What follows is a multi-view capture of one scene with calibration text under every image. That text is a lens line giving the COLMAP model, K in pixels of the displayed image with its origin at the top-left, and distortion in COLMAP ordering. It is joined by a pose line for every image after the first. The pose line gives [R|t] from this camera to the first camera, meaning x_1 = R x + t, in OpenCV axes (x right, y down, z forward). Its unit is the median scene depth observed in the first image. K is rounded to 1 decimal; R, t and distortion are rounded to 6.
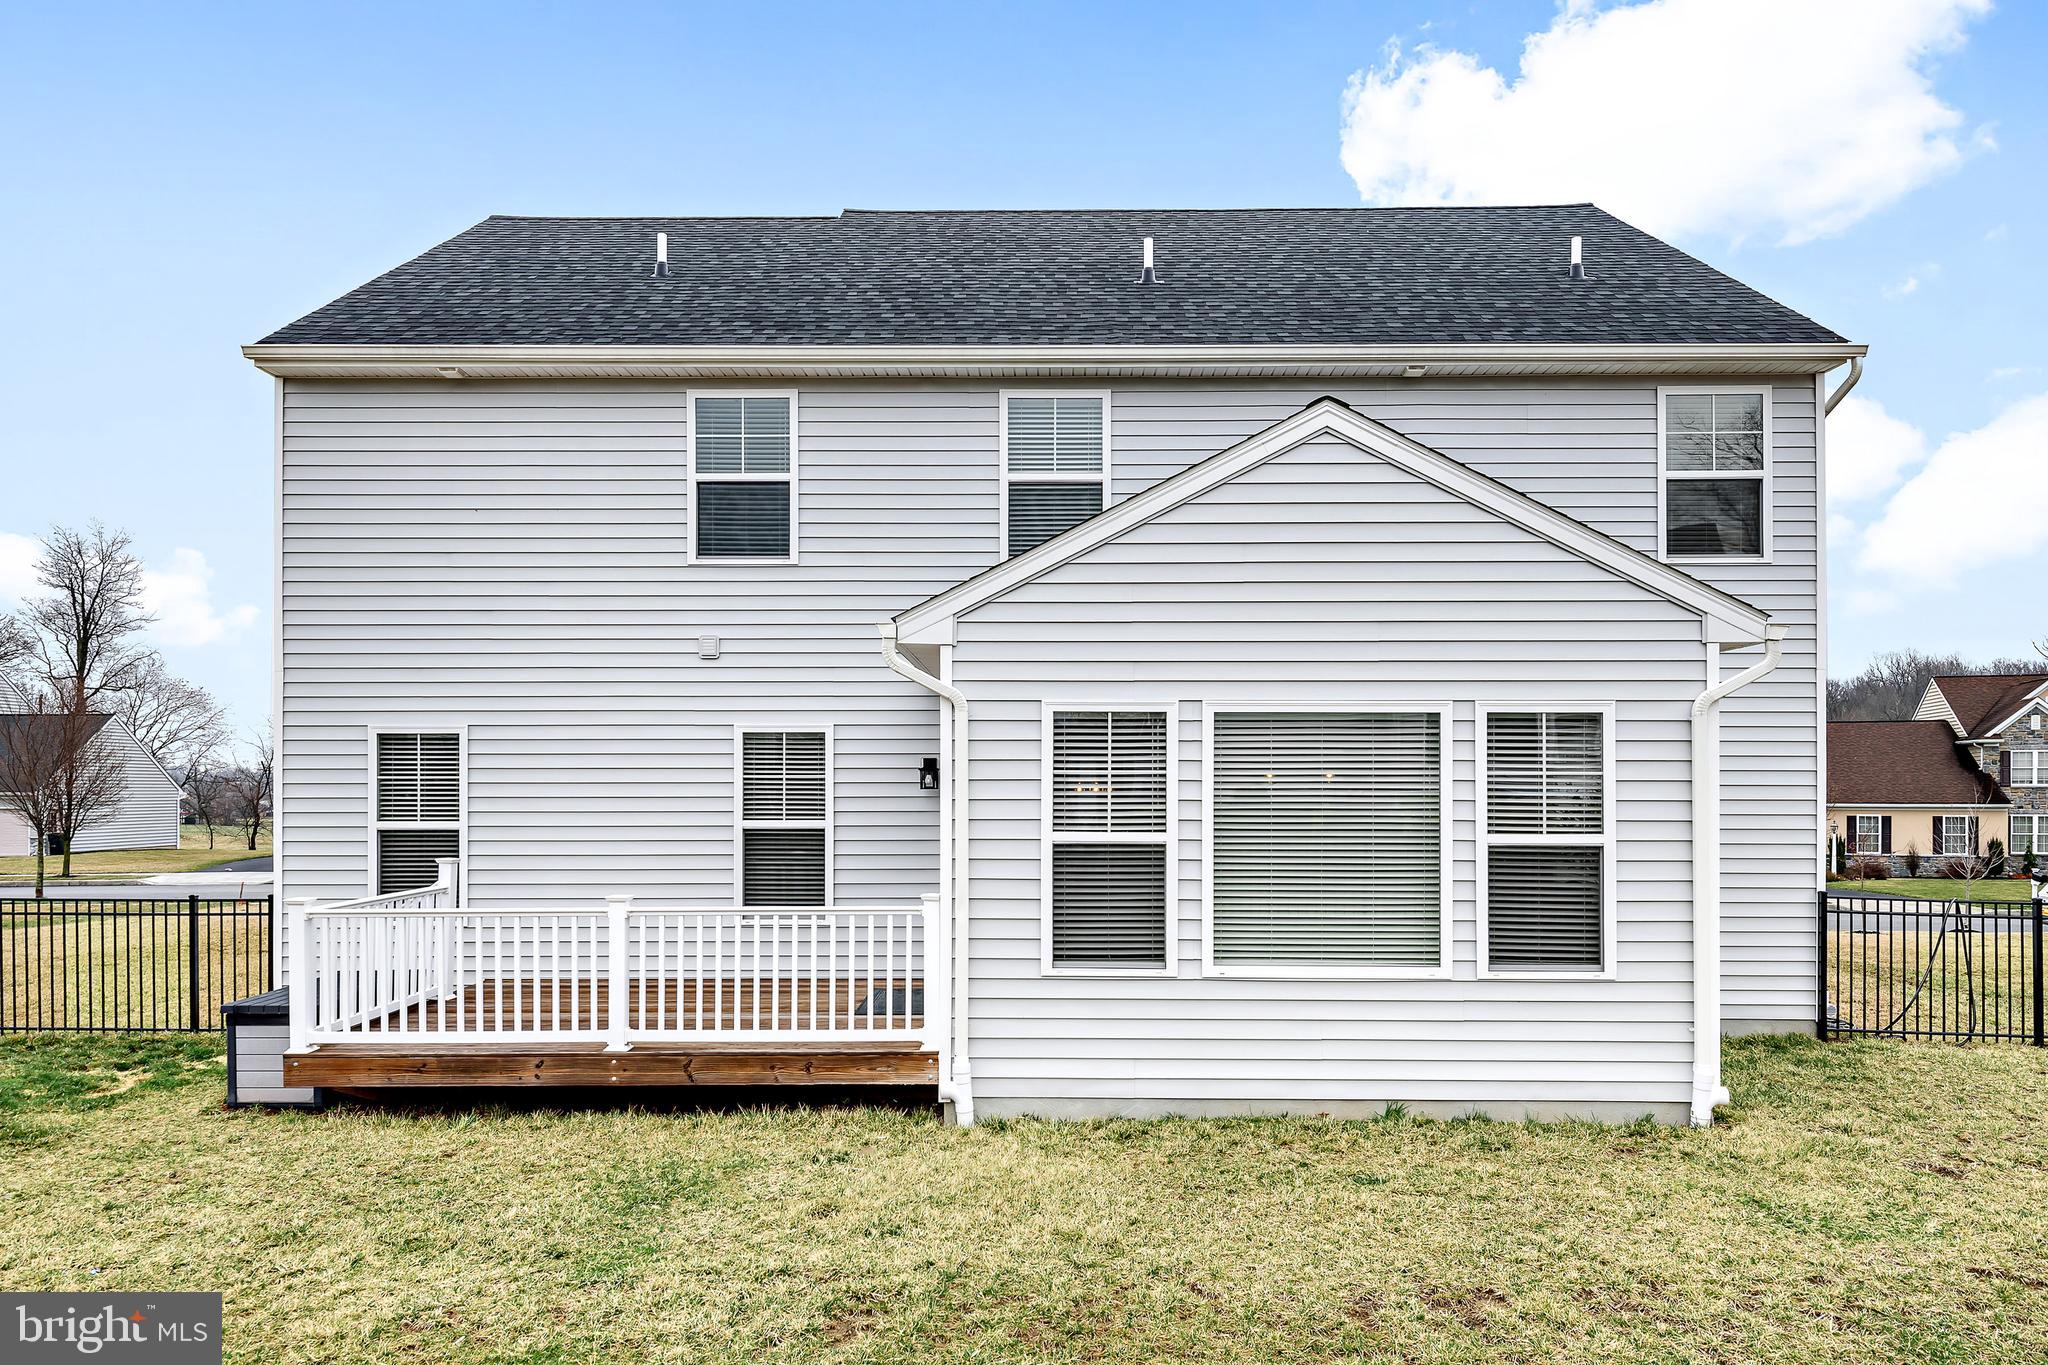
lens RADIAL K [[1397.2, 0, 1024.0], [0, 1397.2, 682.5], [0, 0, 1]] dist [0.001956, -0.002882]
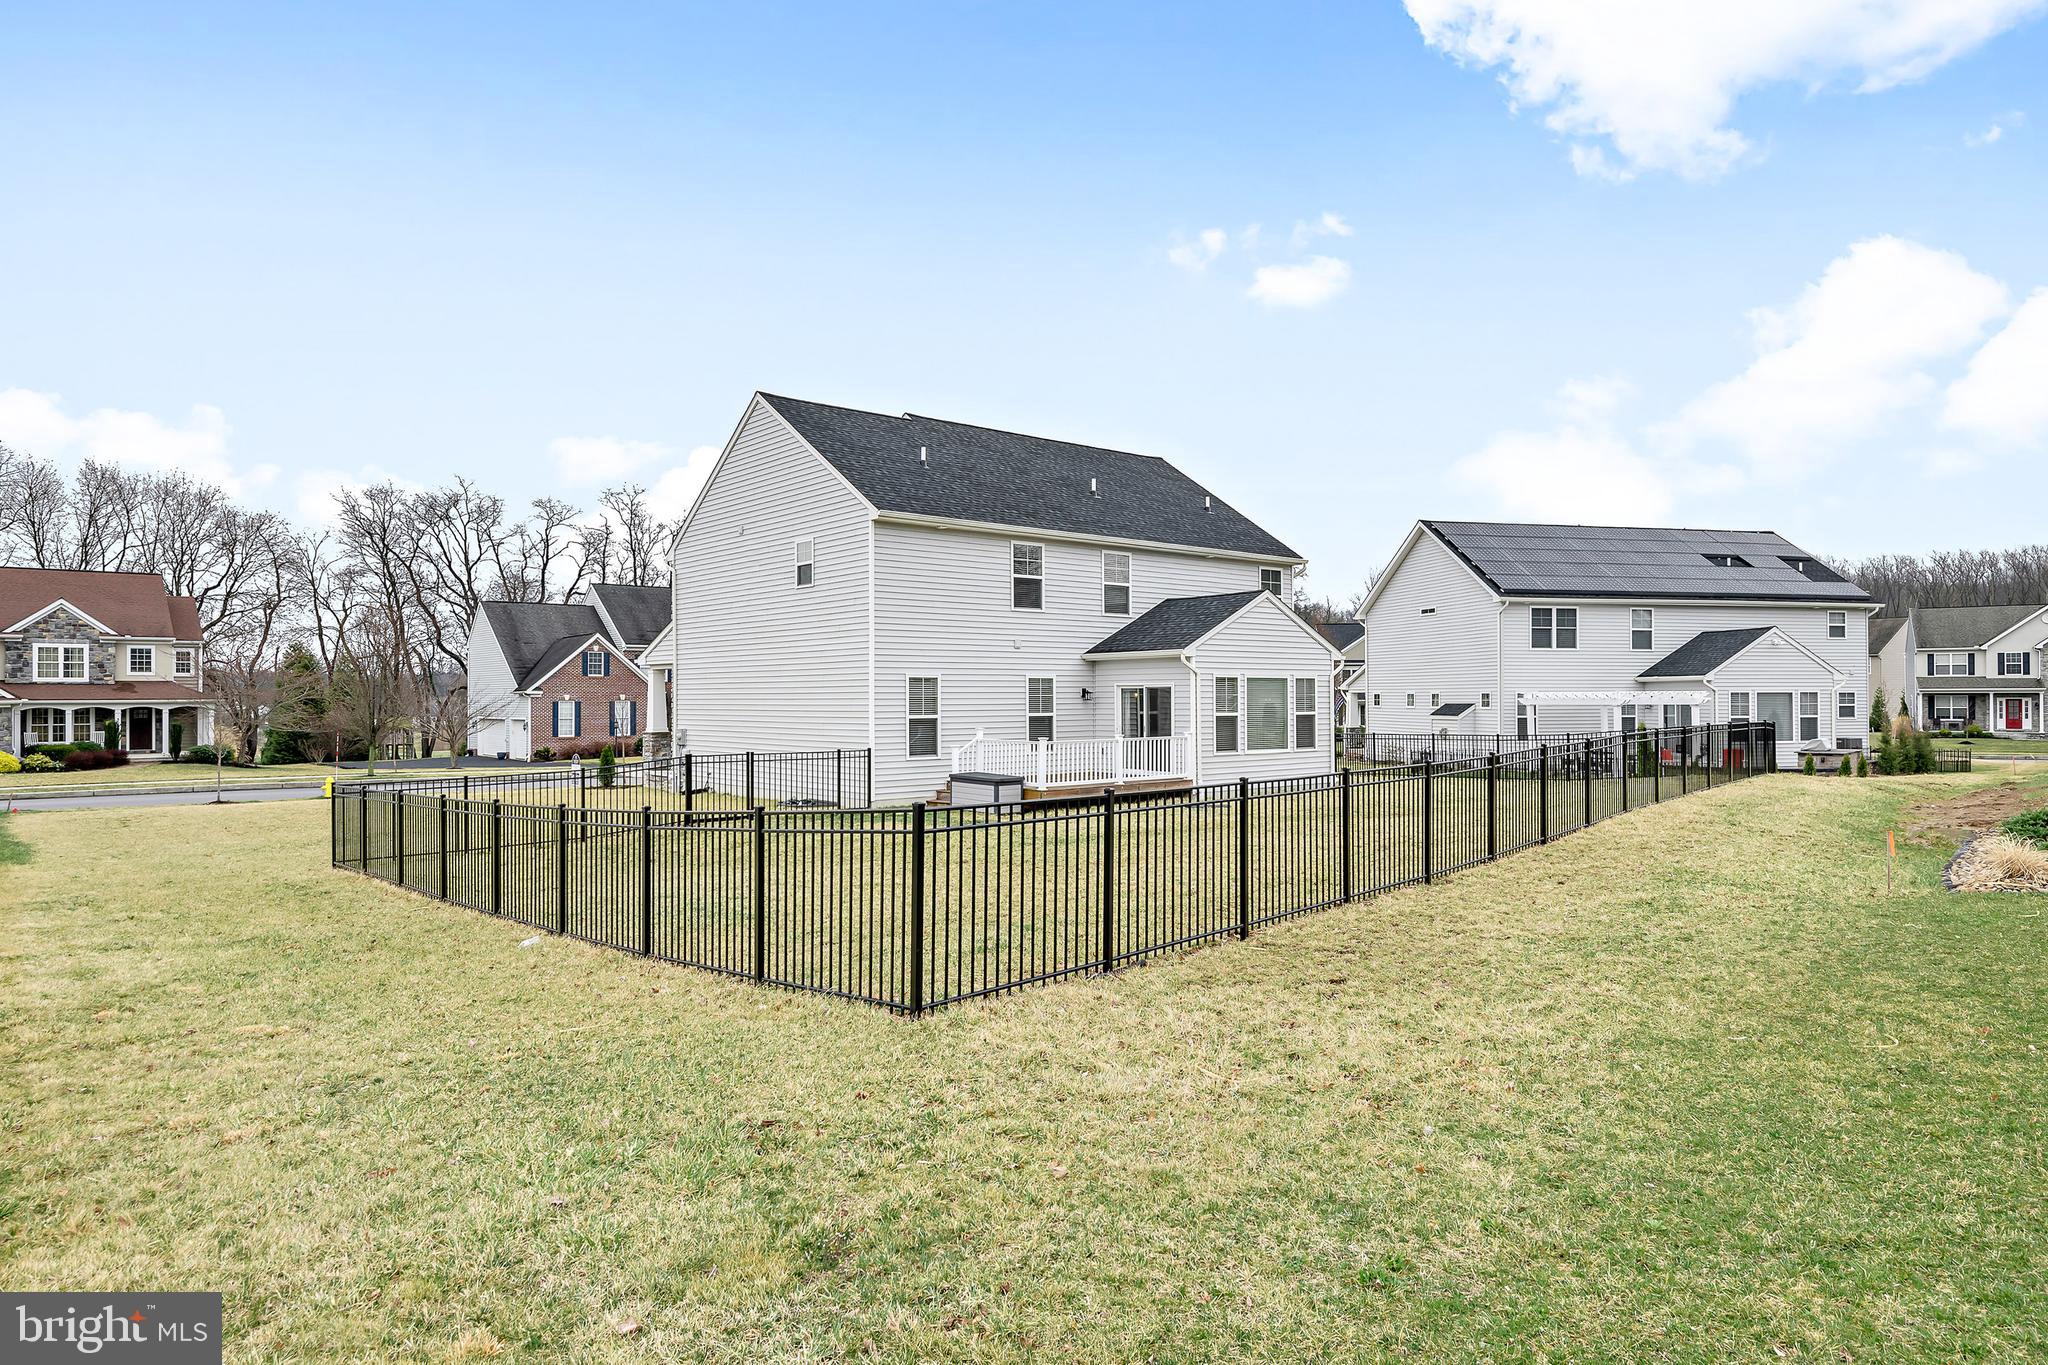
lens RADIAL K [[1397.2, 0, 1024.0], [0, 1397.2, 682.5], [0, 0, 1]] dist [0.001956, -0.002882]
pose [[0.719815, 0.007101, 0.694130, -2.595832], [-0.047100, 0.998143, 0.038632, -0.071477], [-0.692566, -0.060502, 0.718813, -1.064601]]
